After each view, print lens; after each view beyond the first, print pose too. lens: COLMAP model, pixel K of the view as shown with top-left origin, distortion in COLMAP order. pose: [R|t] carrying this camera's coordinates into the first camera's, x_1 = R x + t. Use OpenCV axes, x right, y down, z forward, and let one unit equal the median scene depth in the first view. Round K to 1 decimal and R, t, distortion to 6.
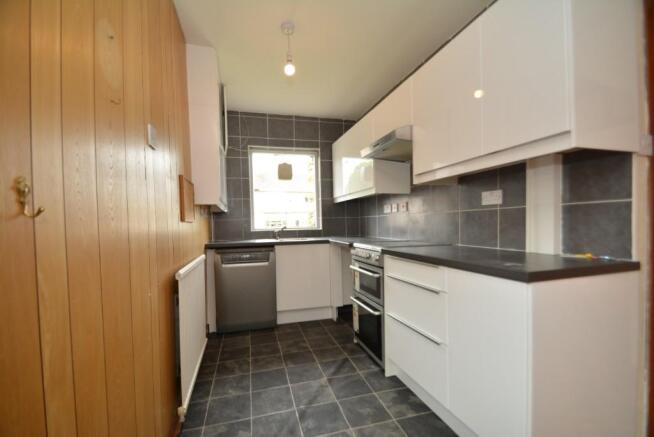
lens RADIAL K [[289.1, 0, 327.0], [0, 289.1, 218.5], [0, 0, 1]] dist [-0.000614, 0.000106]
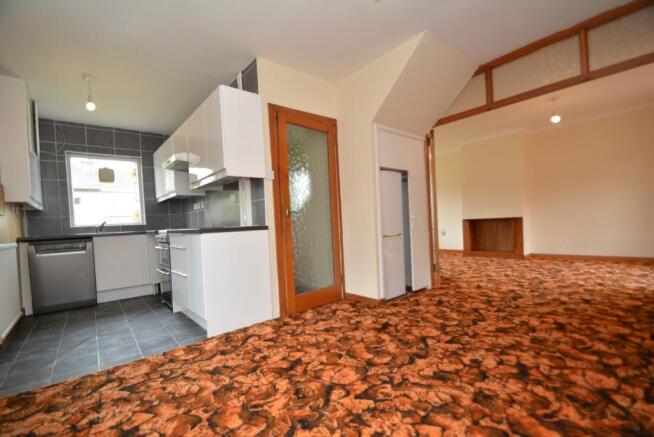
lens RADIAL K [[298.4, 0, 327.0], [0, 298.4, 224.9], [0, 0, 1]] dist [-0.000083, -0.000562]
pose [[0.918740, -0.027037, 0.393936, 0.214126], [0.022538, 0.999617, 0.016043, 0.041803], [-0.394219, -0.005860, 0.918998, -0.501620]]
